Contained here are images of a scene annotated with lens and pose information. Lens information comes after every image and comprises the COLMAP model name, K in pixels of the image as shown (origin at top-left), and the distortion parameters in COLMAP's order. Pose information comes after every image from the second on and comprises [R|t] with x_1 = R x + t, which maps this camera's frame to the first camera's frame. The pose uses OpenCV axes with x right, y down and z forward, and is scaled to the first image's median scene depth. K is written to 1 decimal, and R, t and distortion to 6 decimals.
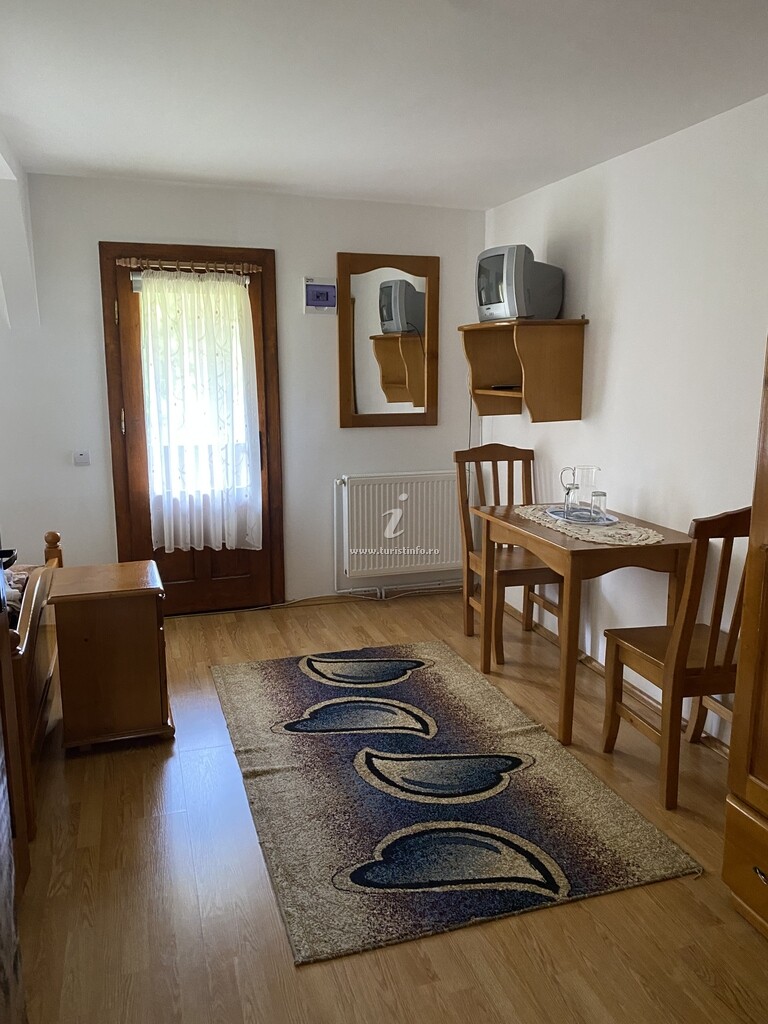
lens RADIAL K [[788.1, 0, 384.2], [0, 788.1, 510.0], [0, 0, 1]] dist [-0.001584, 0.004061]
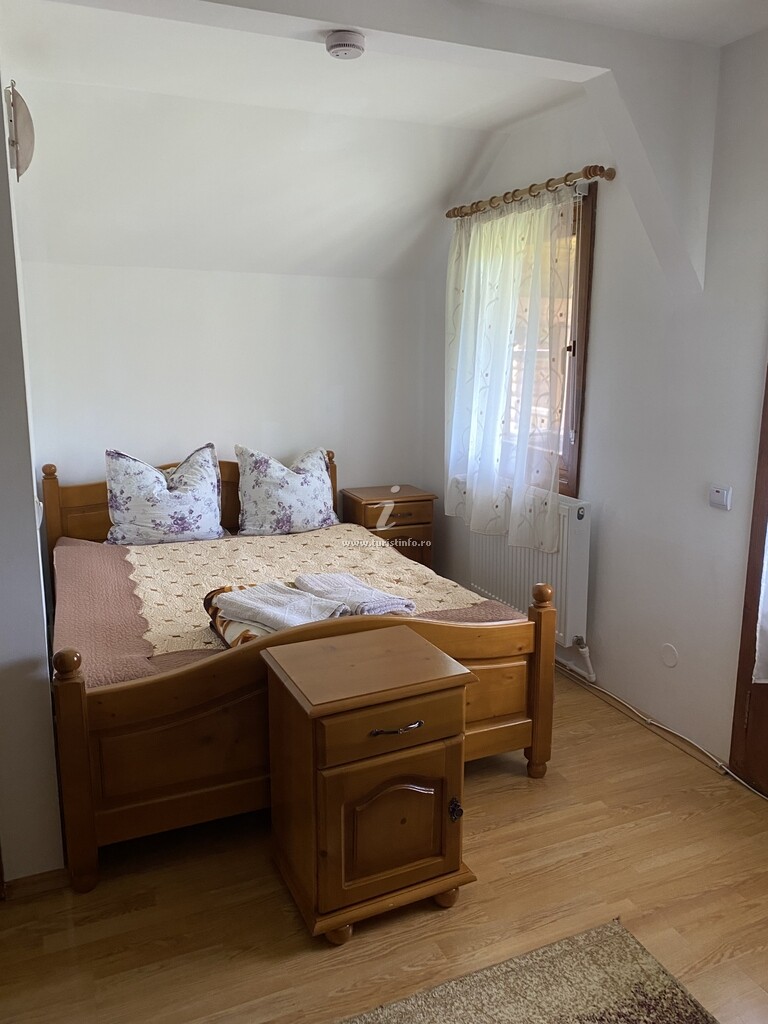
lens RADIAL K [[788.1, 0, 383.6], [0, 788.1, 509.9], [0, 0, 1]] dist [-0.001584, 0.004061]
pose [[0.110850, 0.200713, -0.973358, 0.207653], [-0.184487, 0.966528, 0.178295, -0.124779], [0.976564, 0.159808, 0.144168, 0.688593]]
